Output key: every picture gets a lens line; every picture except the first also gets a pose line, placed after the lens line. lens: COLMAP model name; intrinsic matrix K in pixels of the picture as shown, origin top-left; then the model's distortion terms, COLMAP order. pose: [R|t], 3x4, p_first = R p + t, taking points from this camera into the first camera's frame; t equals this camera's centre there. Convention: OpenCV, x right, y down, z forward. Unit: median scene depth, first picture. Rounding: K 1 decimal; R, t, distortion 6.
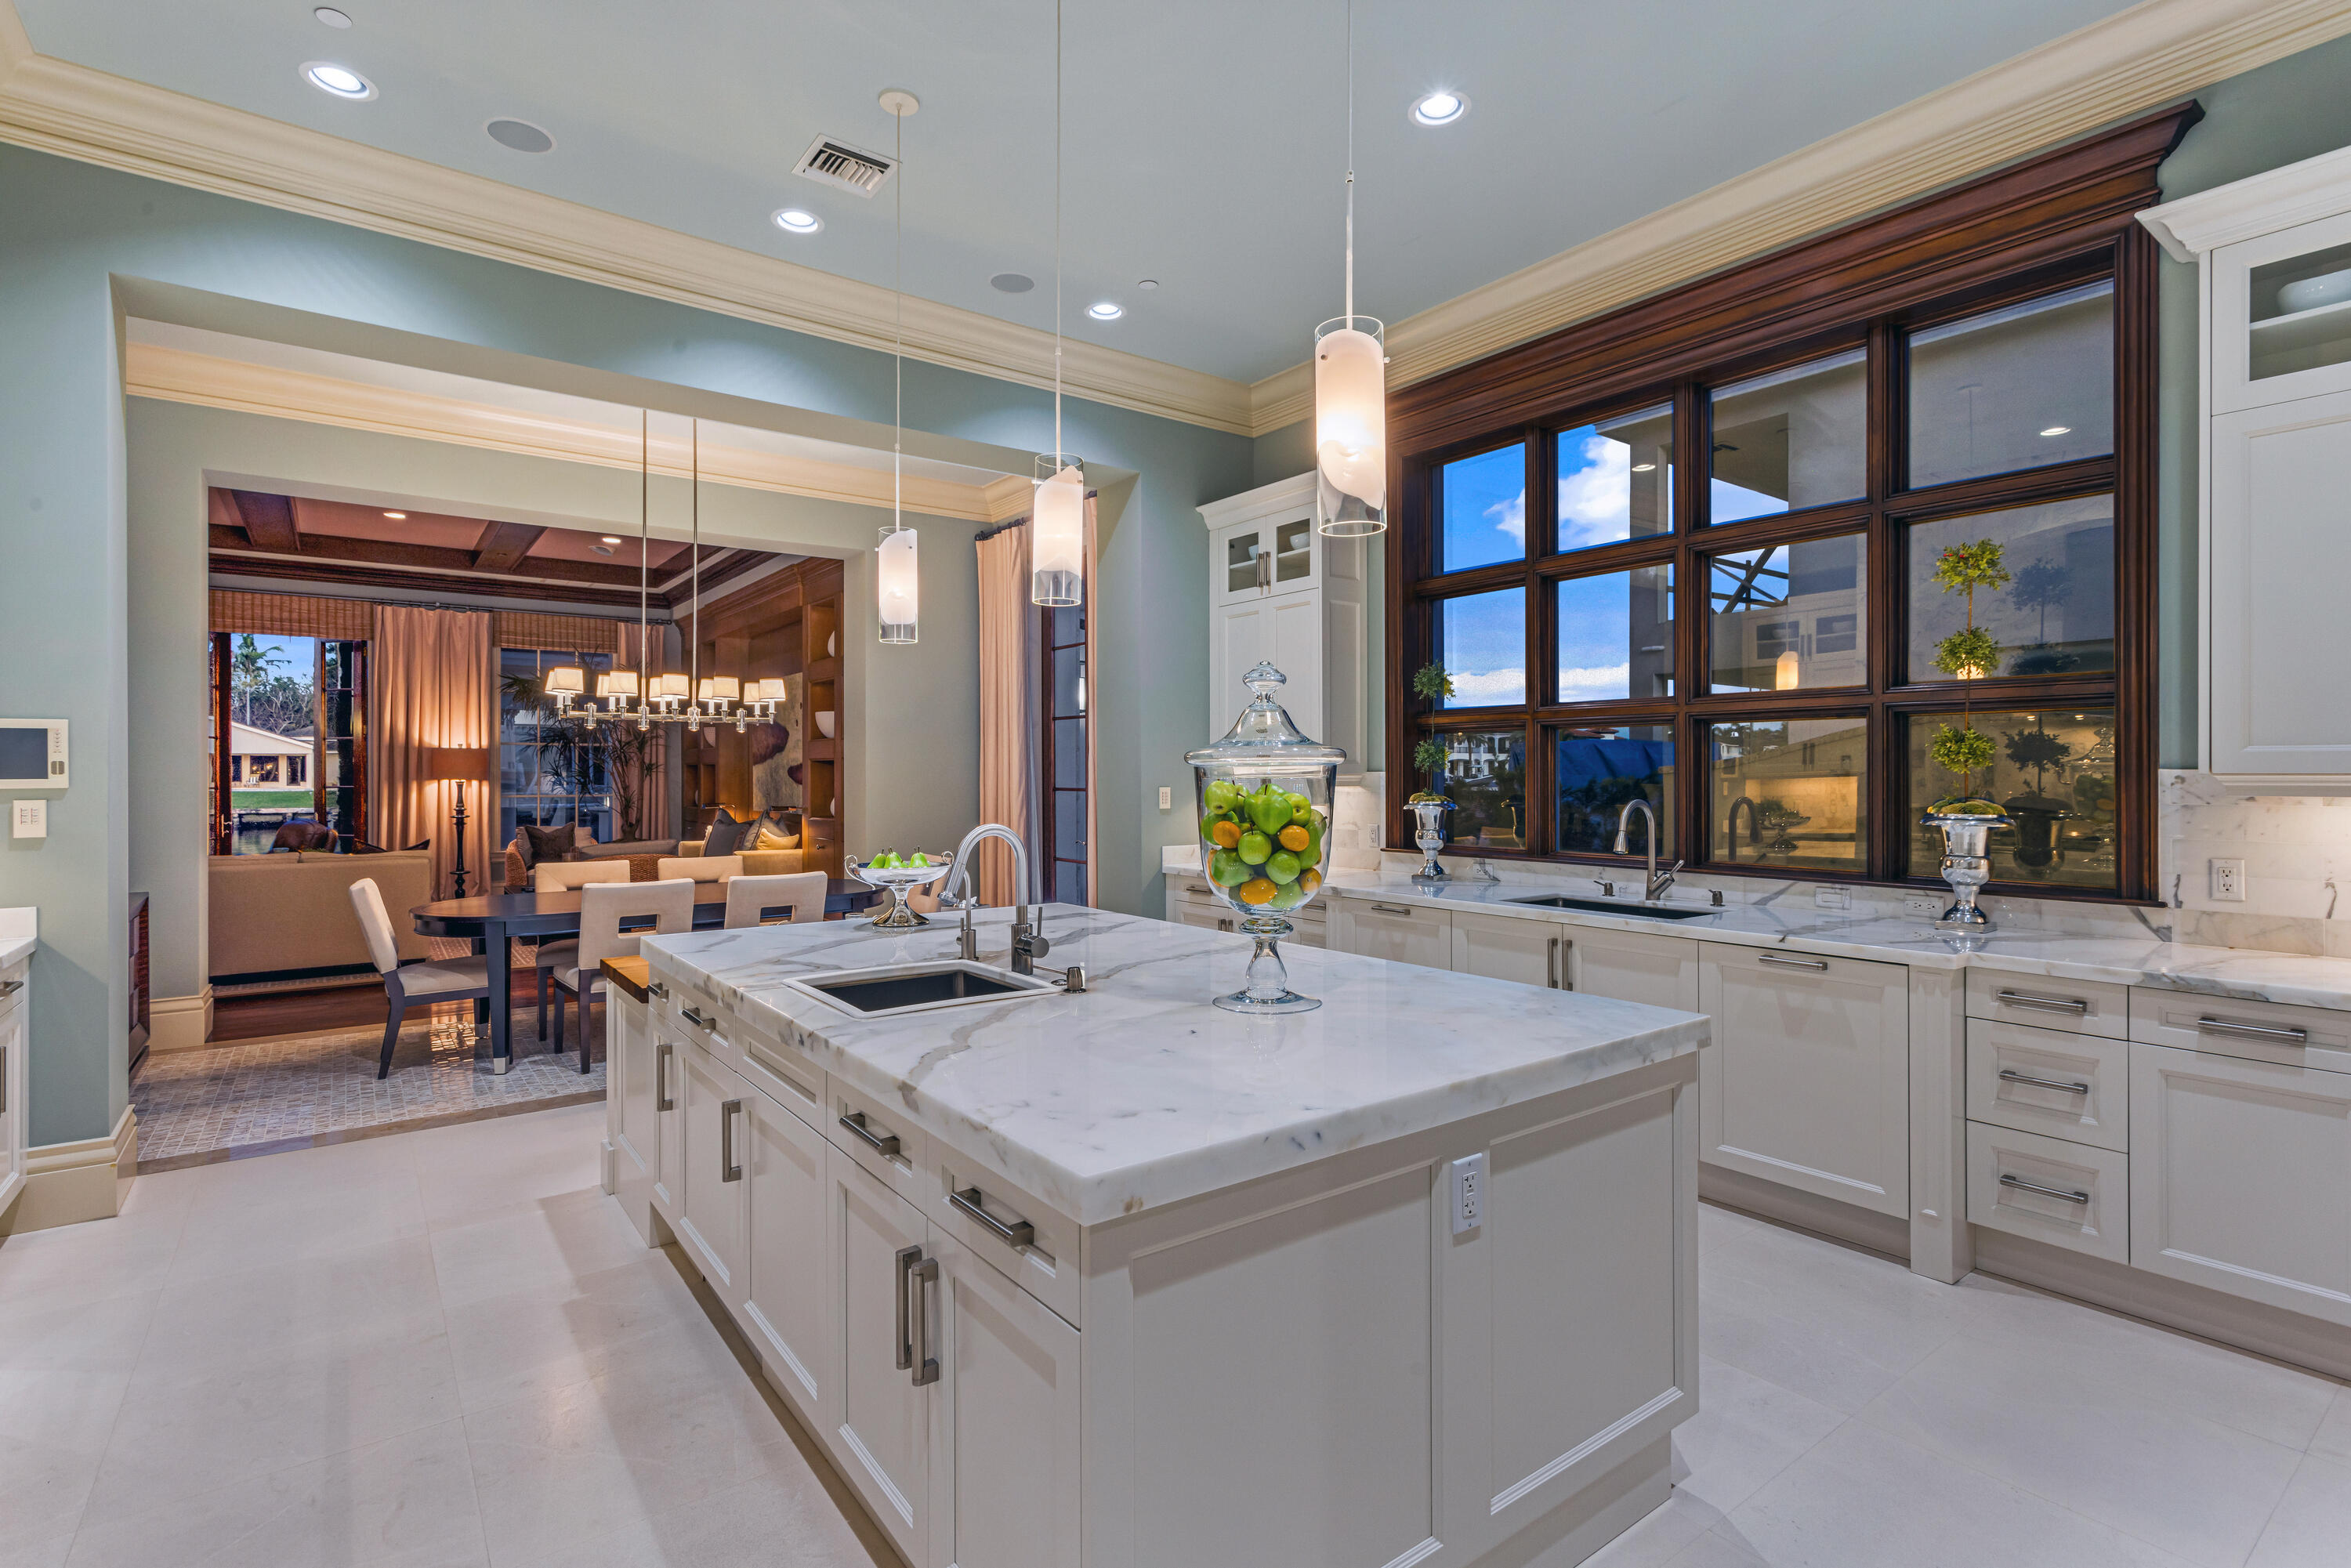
lens RADIAL K [[1125.2, 0, 1156.9], [0, 1125.2, 759.3], [0, 0, 1]] dist [0.003722, 0.001052]
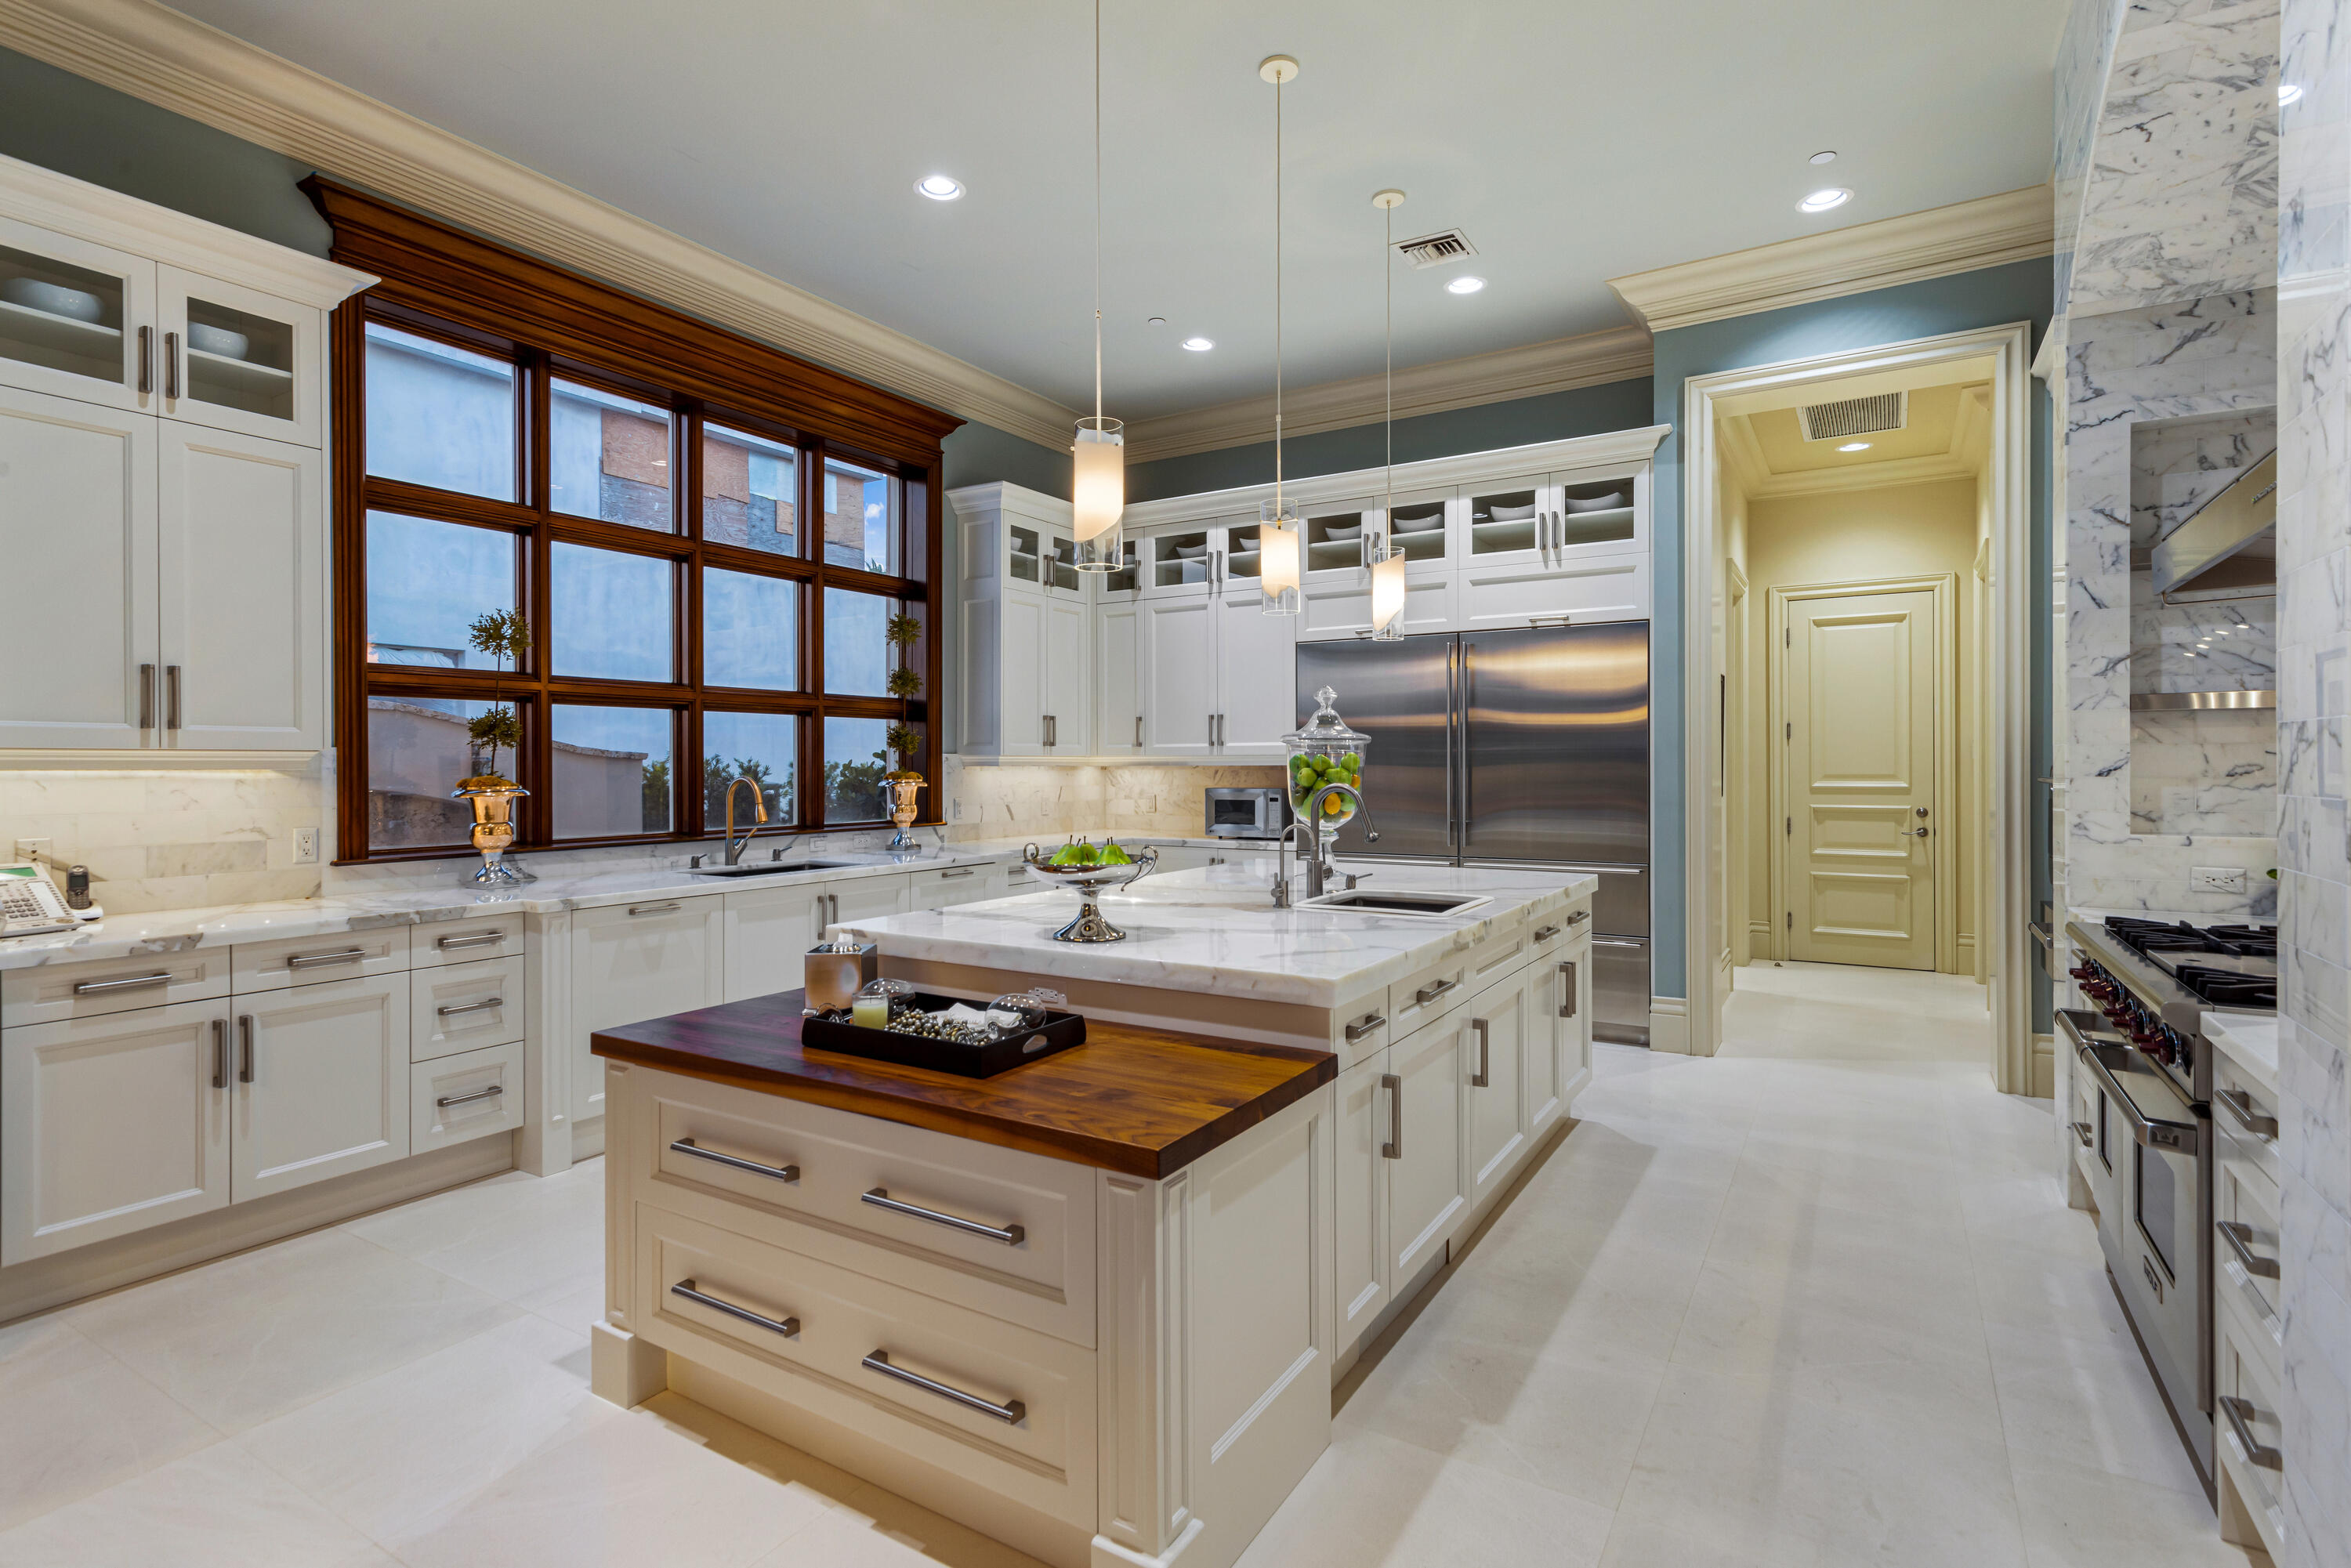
lens RADIAL K [[1125.2, 0, 1177.8], [0, 1125.2, 769.9], [0, 0, 1]] dist [0.003722, 0.001052]
pose [[-0.380608, -0.001372, 0.924735, -0.981693], [-0.008882, 0.999958, -0.002172, 0.033888], [-0.924694, -0.009040, -0.380605, 1.274356]]
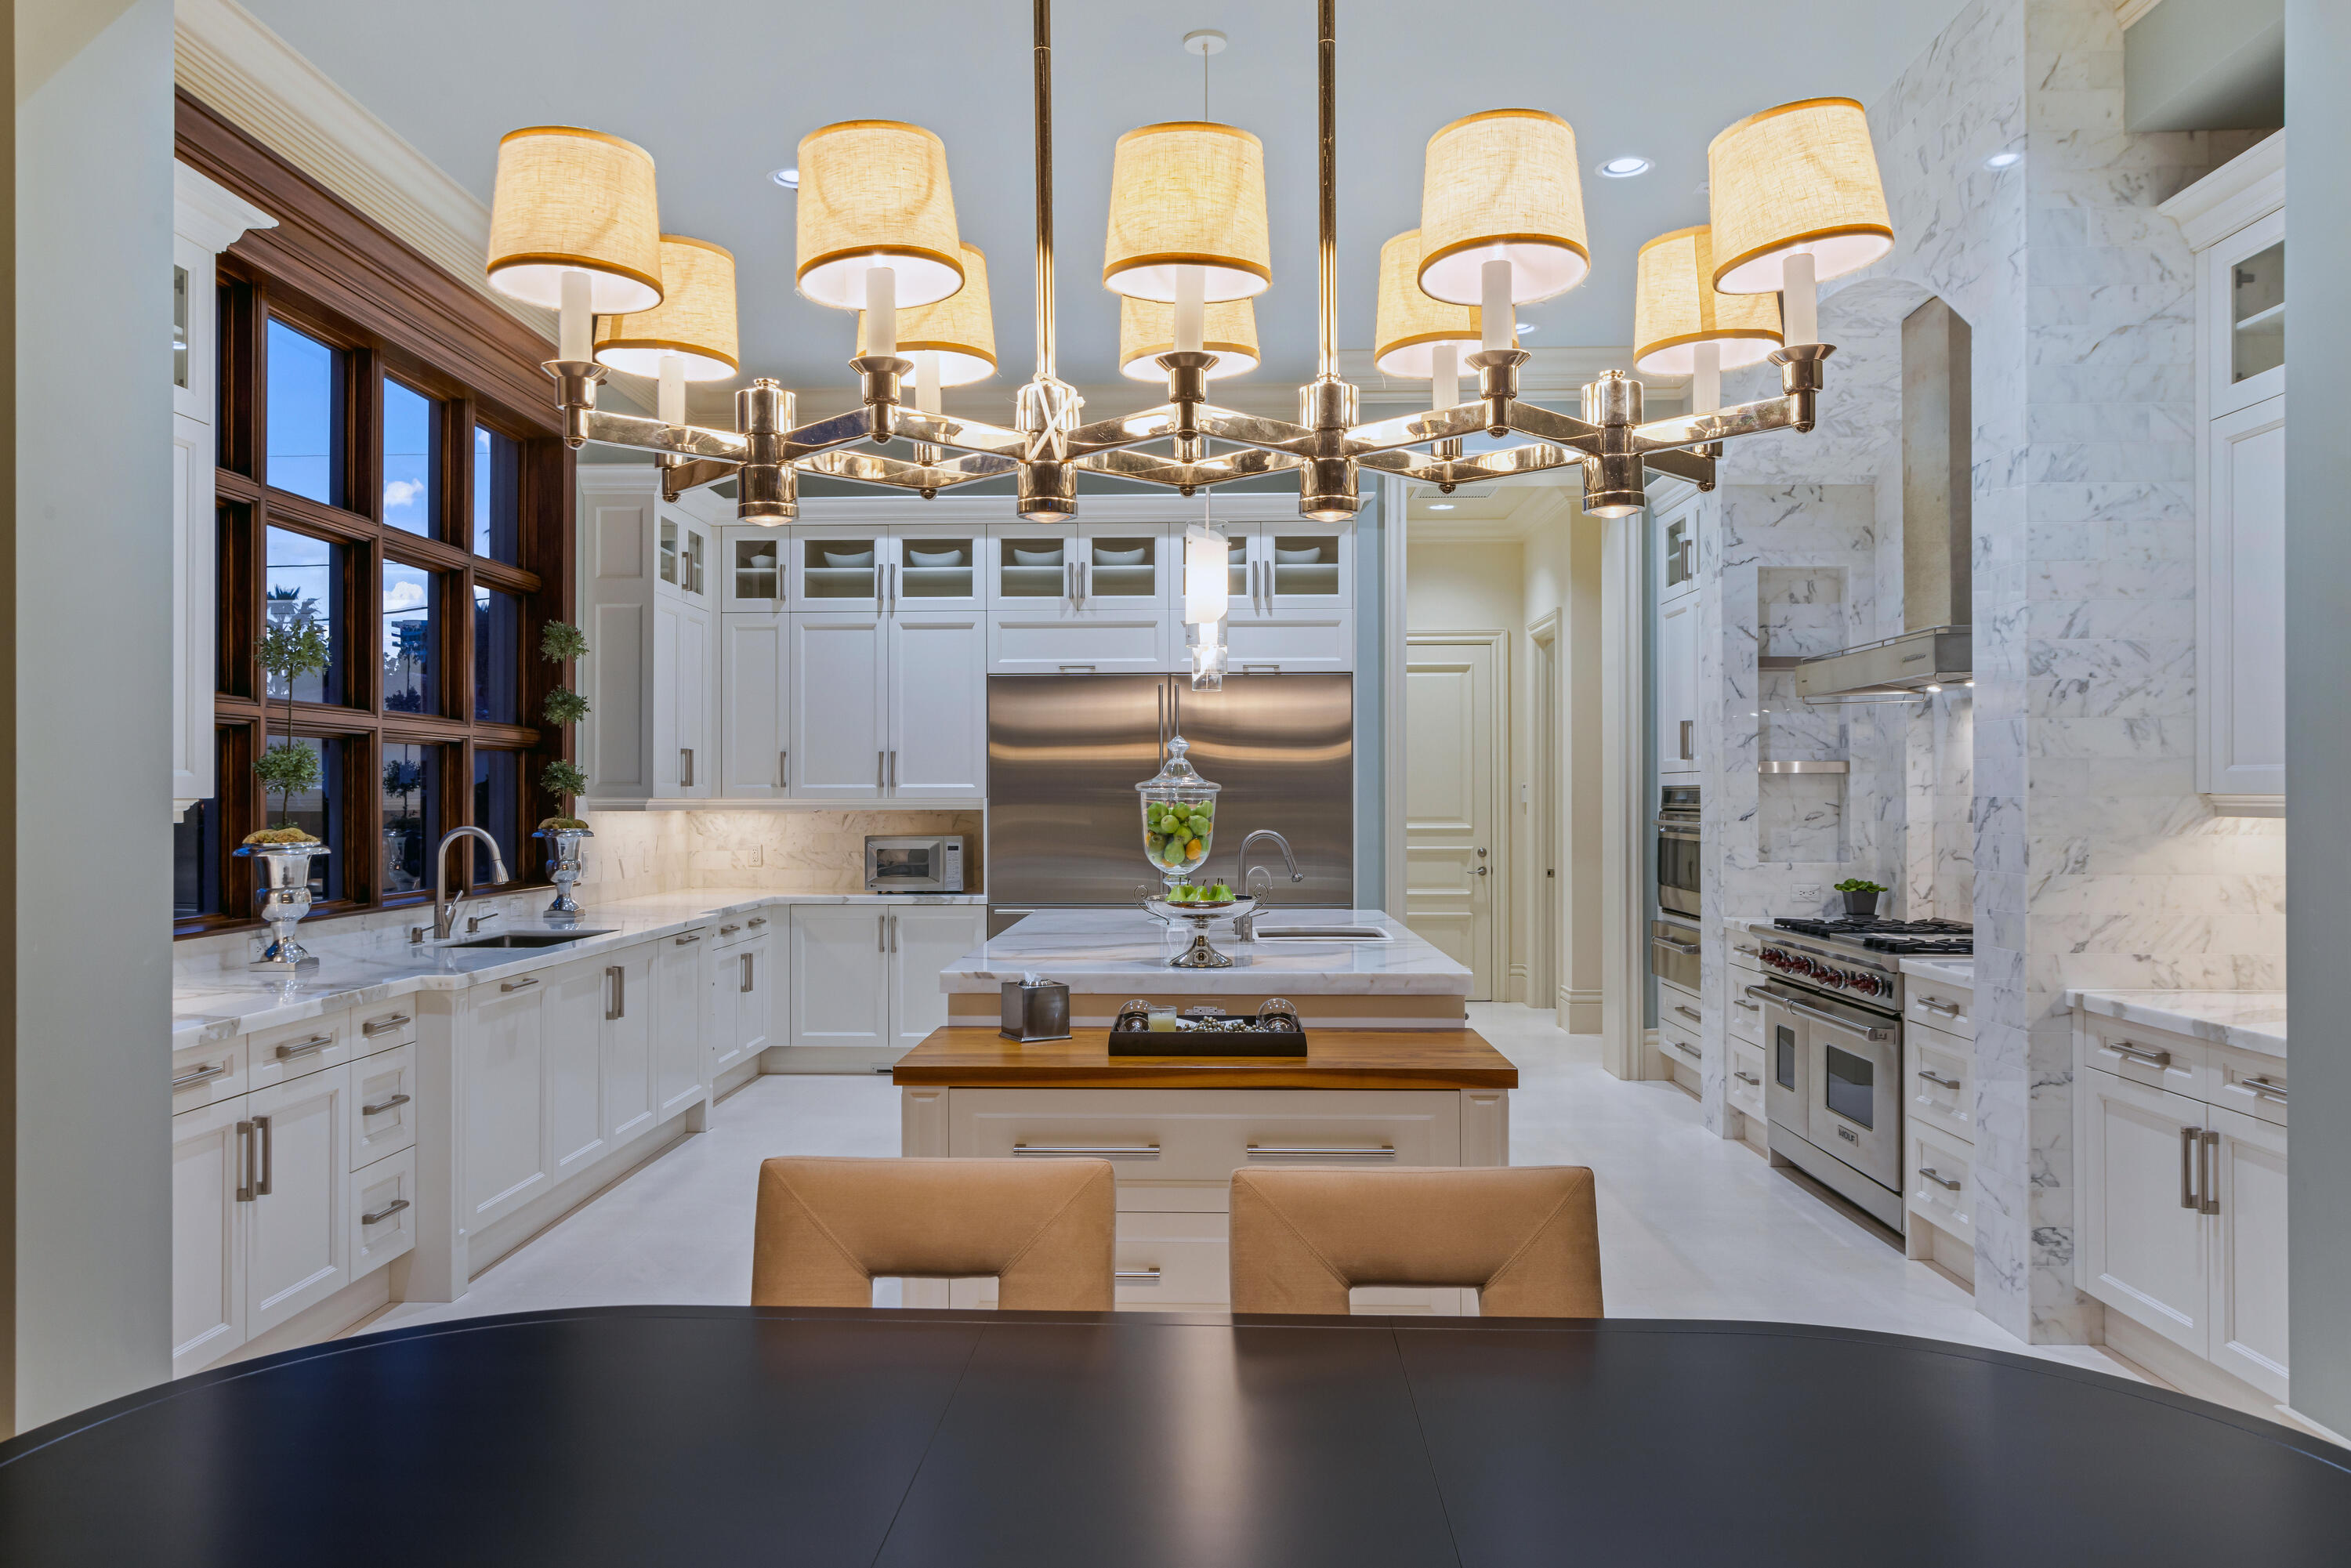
lens RADIAL K [[1578.3, 0, 1166.6], [0, 1578.3, 801.6], [0, 0, 1]] dist [-0.012553, 0.003131]
pose [[-0.788242, 0.001489, 0.615363, -0.996291], [-0.005841, 0.999934, -0.009902, 0.029985], [-0.615338, -0.011400, -0.788181, 2.096757]]
